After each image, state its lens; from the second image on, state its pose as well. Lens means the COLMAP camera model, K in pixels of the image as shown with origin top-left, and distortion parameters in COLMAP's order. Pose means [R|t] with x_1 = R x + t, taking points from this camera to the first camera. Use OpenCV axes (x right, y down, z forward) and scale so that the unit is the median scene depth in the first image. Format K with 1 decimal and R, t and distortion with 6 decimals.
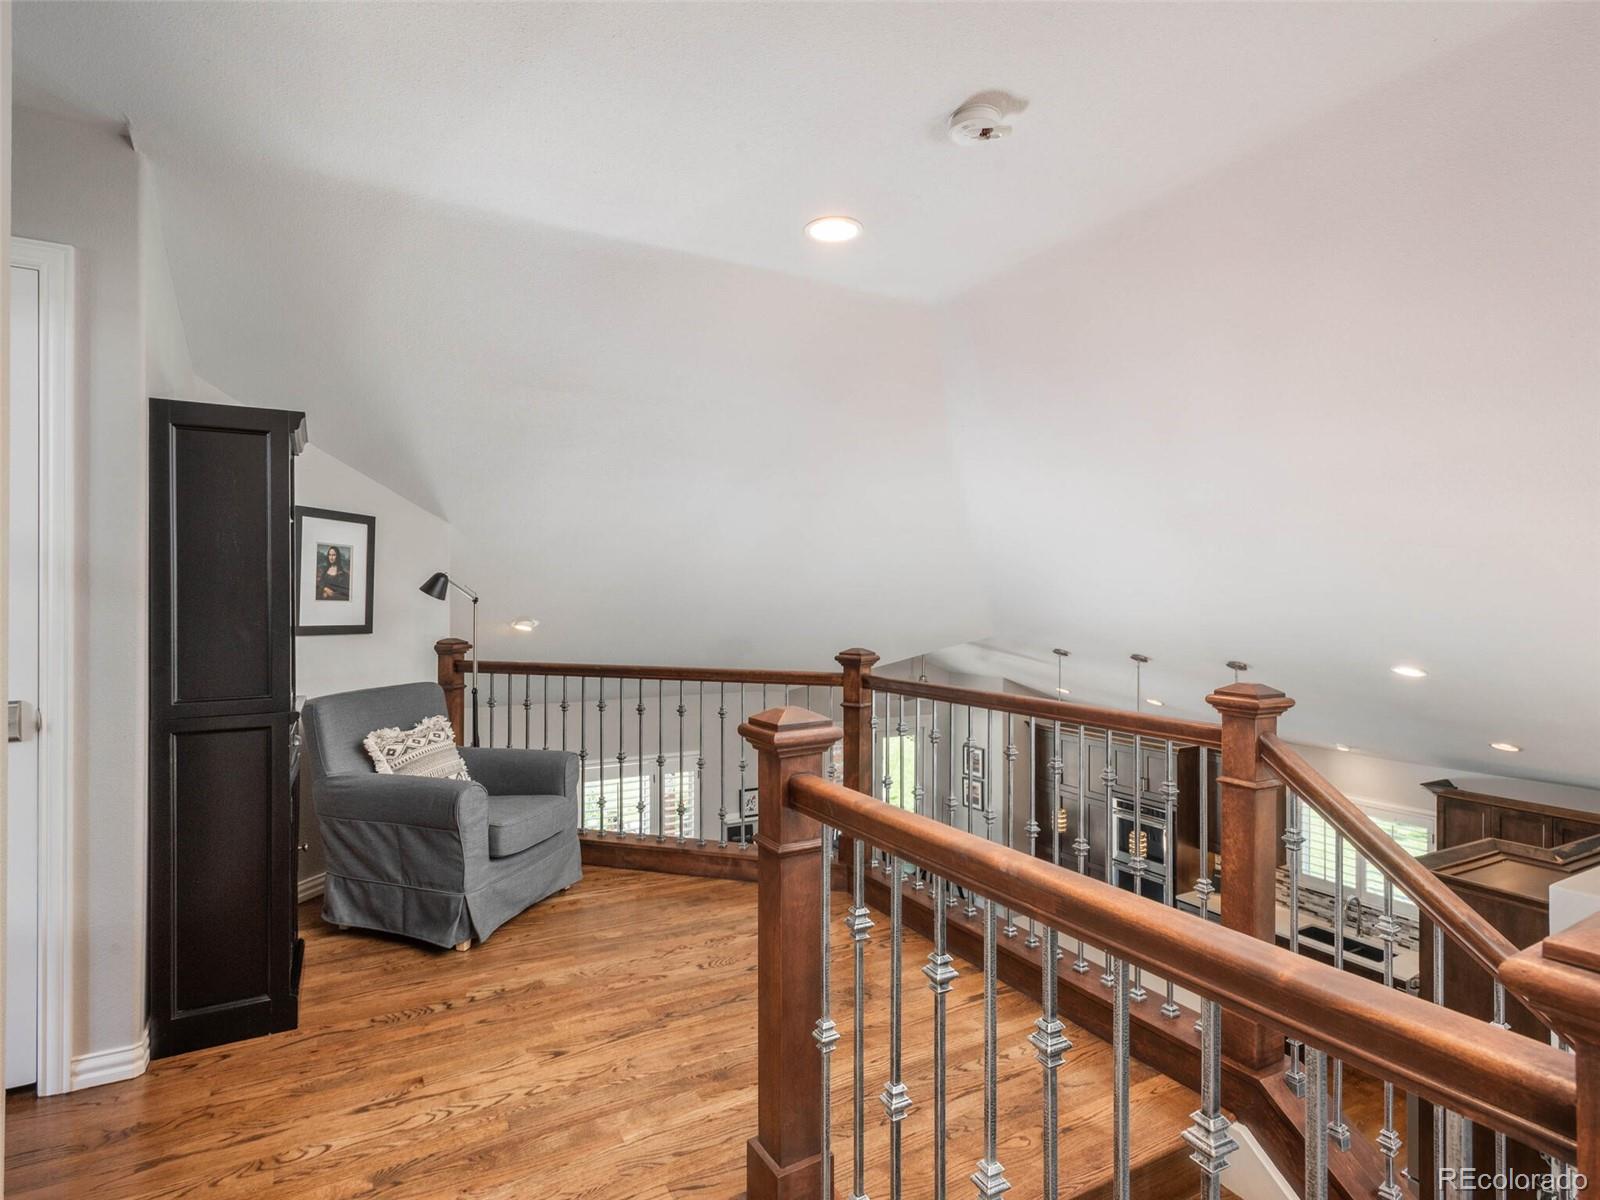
lens RADIAL K [[843.8, 0, 804.8], [0, 843.8, 603.7], [0, 0, 1]] dist [0.022418, -0.001479]
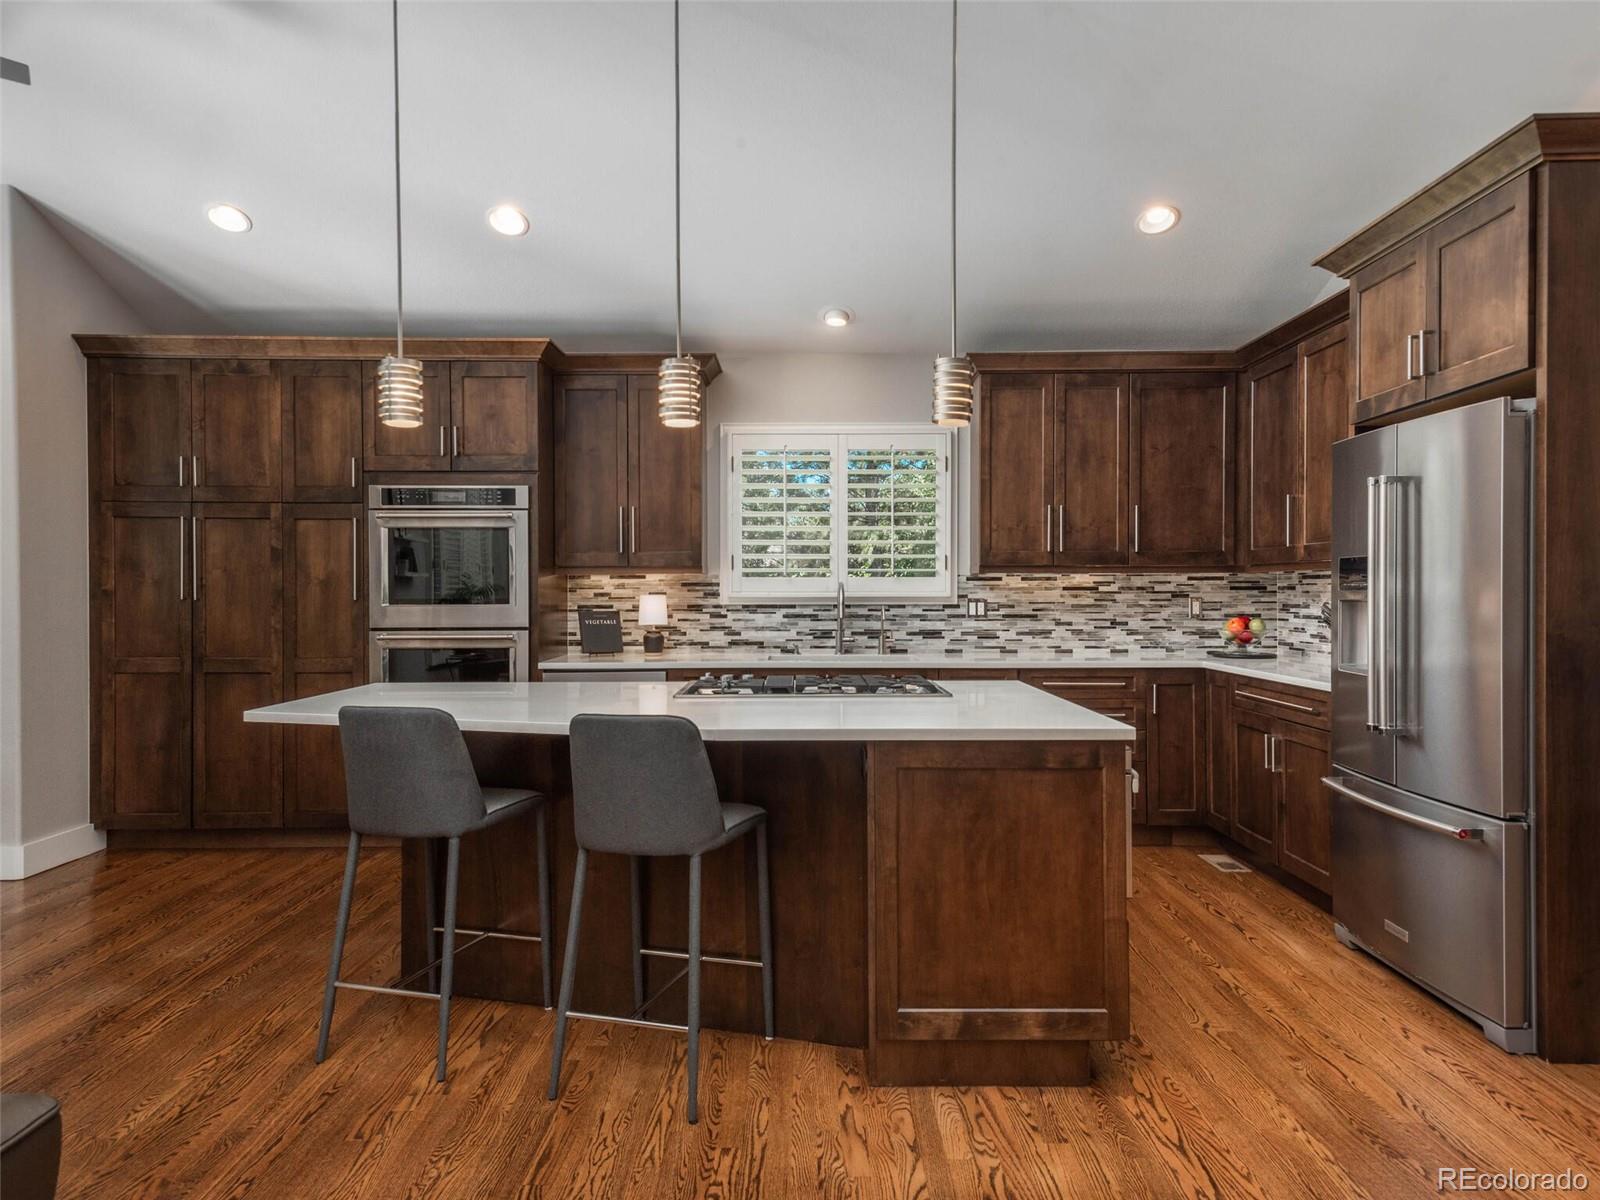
lens RADIAL K [[1028.4, 0, 800.0], [0, 1028.4, 600.0], [0, 0, 1]] dist [0.045303, -0.000420]
pose [[0.489226, -0.010793, 0.872090, 0.014099], [0.007693, 0.999938, 0.008060, 0.326682], [-0.872123, 0.002766, 0.489279, 0.638212]]
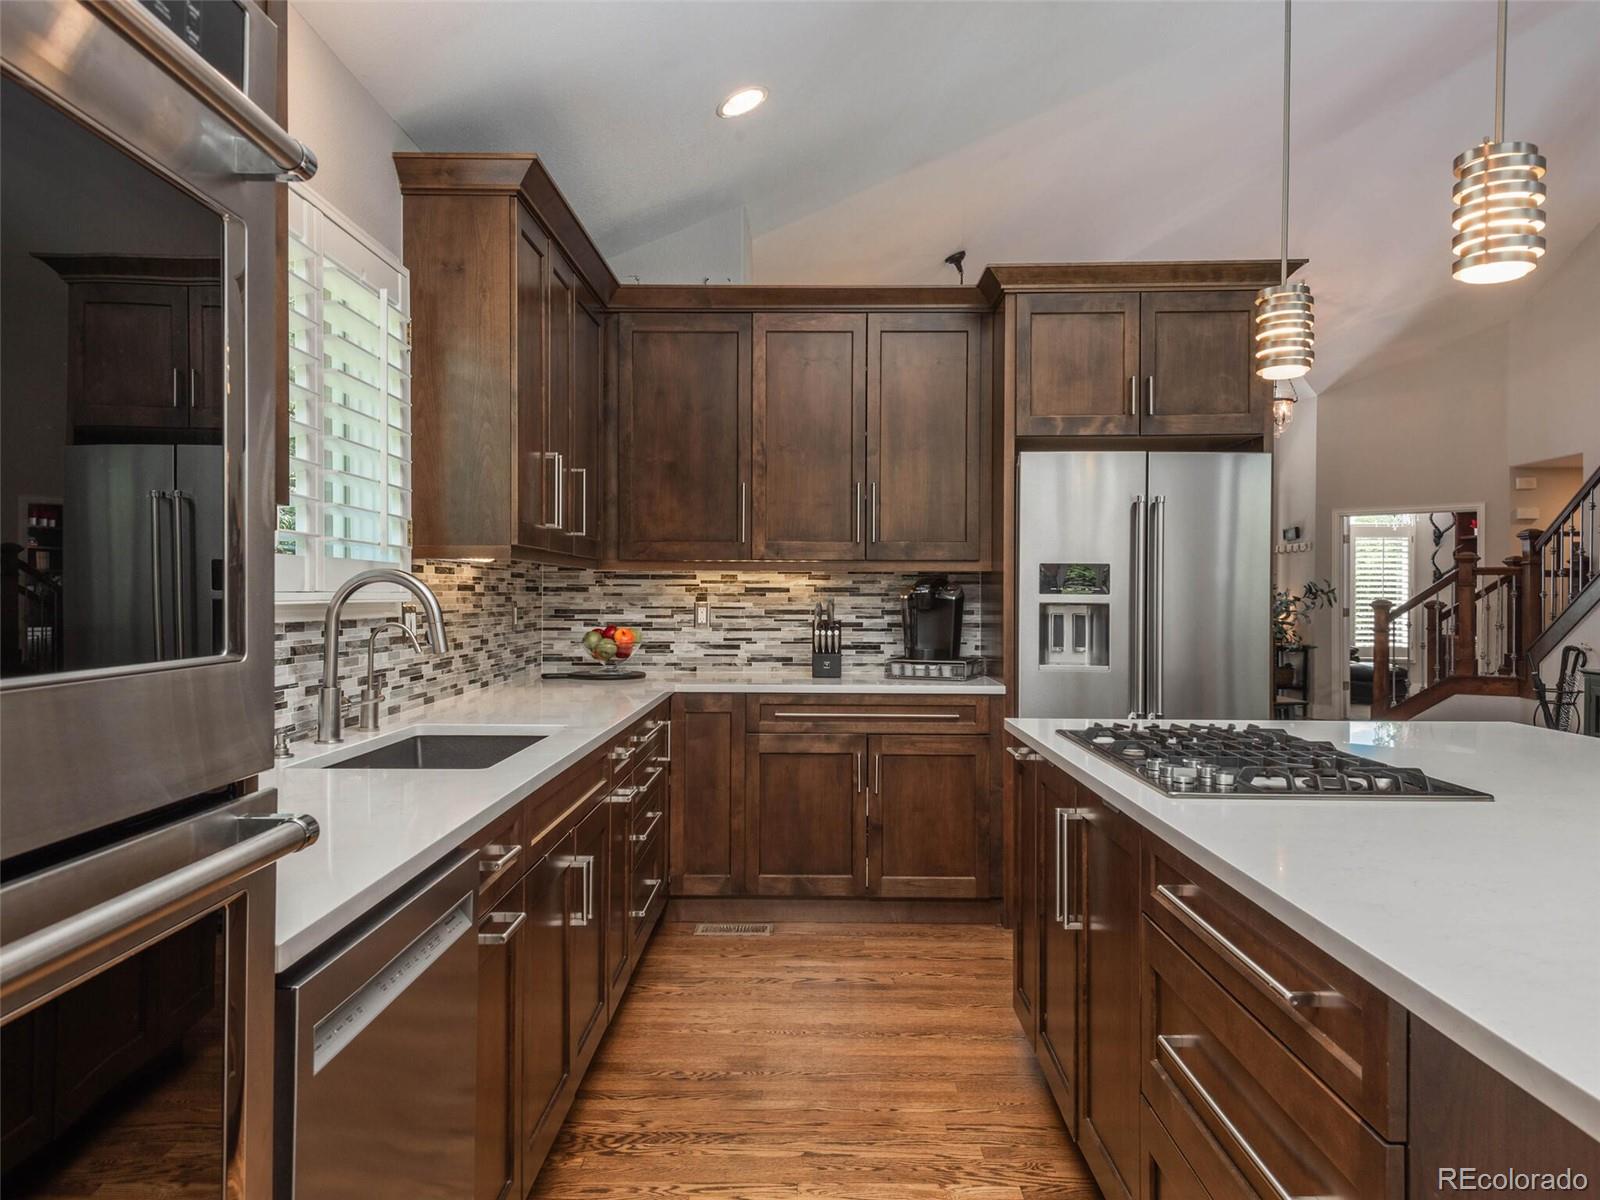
lens RADIAL K [[1167.7, 0, 800.0], [0, 1167.7, 600.0], [0, 0, 1]] dist [0.052920, -0.009022]
pose [[-0.868826, -0.008022, 0.495053, 0.345590], [-0.003632, 0.999945, 0.009829, 0.325870], [-0.495105, 0.006742, -0.868807, 1.158087]]
